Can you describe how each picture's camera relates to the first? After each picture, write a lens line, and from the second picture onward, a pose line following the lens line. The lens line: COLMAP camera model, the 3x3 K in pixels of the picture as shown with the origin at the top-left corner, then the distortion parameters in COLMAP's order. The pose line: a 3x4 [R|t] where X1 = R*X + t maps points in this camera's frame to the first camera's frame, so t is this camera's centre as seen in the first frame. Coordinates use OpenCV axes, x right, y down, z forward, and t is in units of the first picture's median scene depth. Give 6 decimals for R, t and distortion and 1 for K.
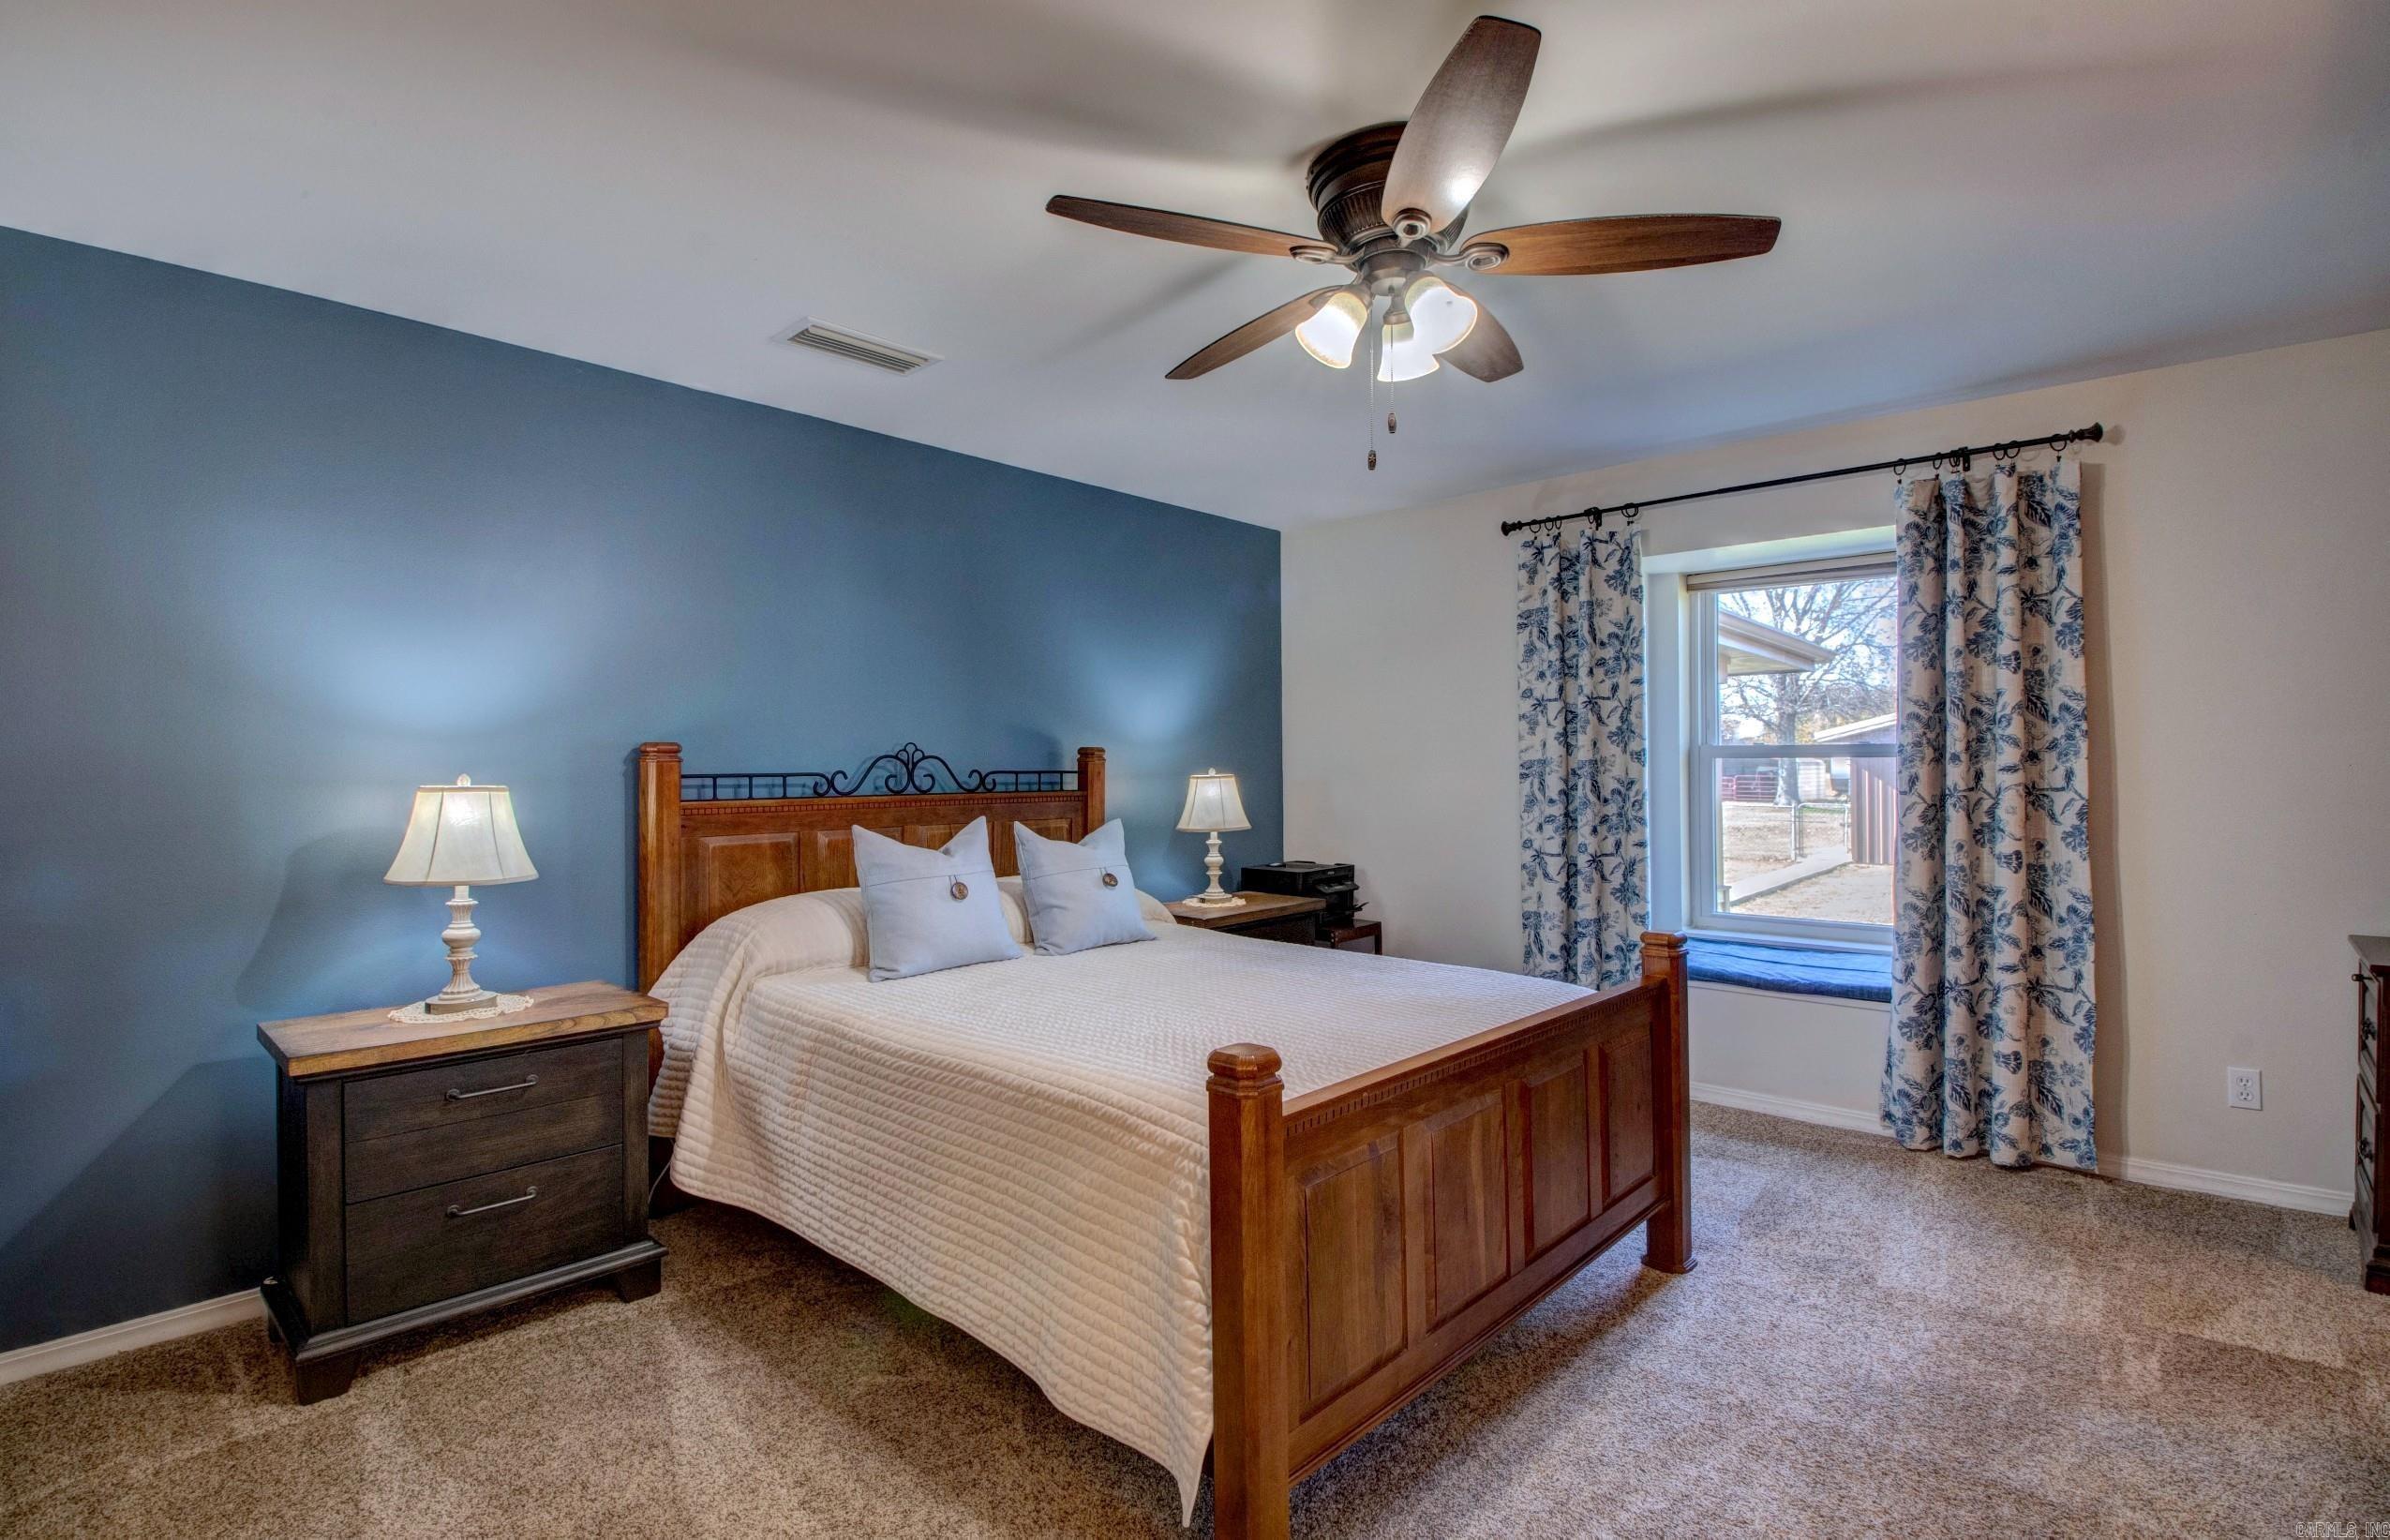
lens RADIAL K [[1110.5, 0, 1189.5], [0, 1110.5, 775.3], [0, 0, 1]] dist [0.005376, -0.015695]
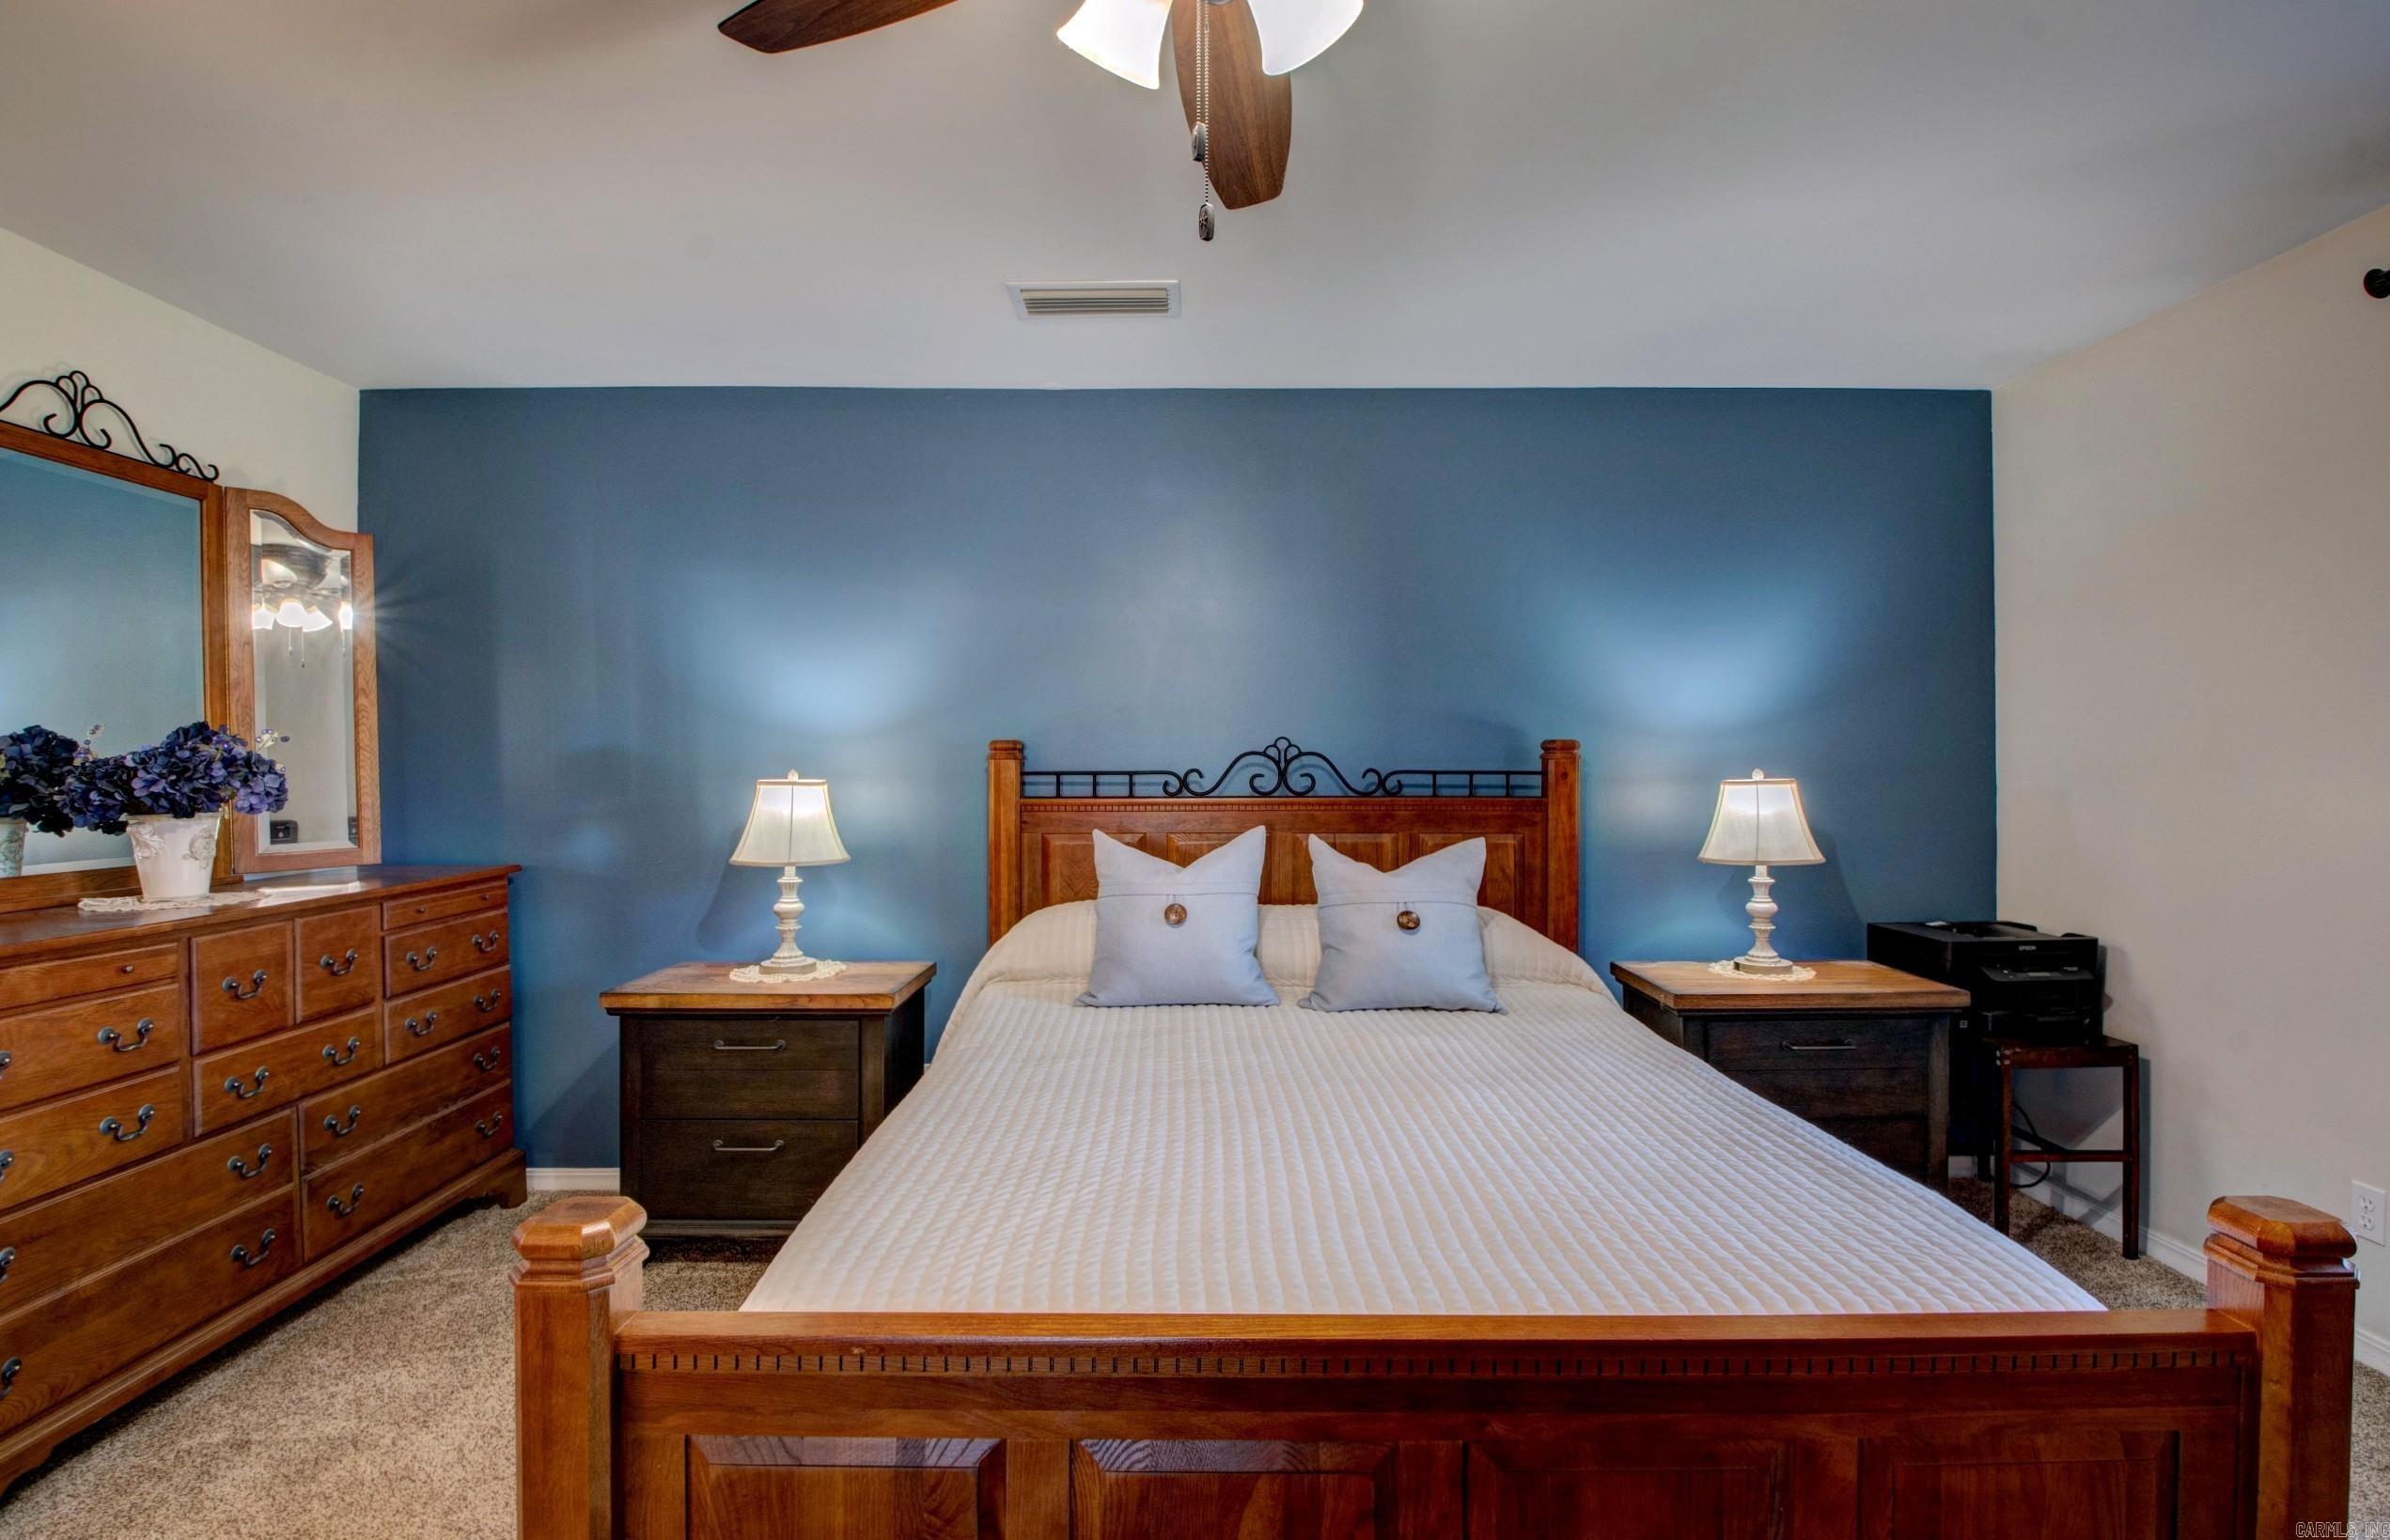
lens RADIAL K [[1110.3, 0, 1185.9], [0, 1110.3, 764.9], [0, 0, 1]] dist [0.005376, -0.015695]
pose [[0.676237, 0.003211, -0.736677, 0.335627], [-0.008566, 0.999957, -0.003505, -0.004009], [0.736634, 0.008680, 0.676236, 0.362363]]
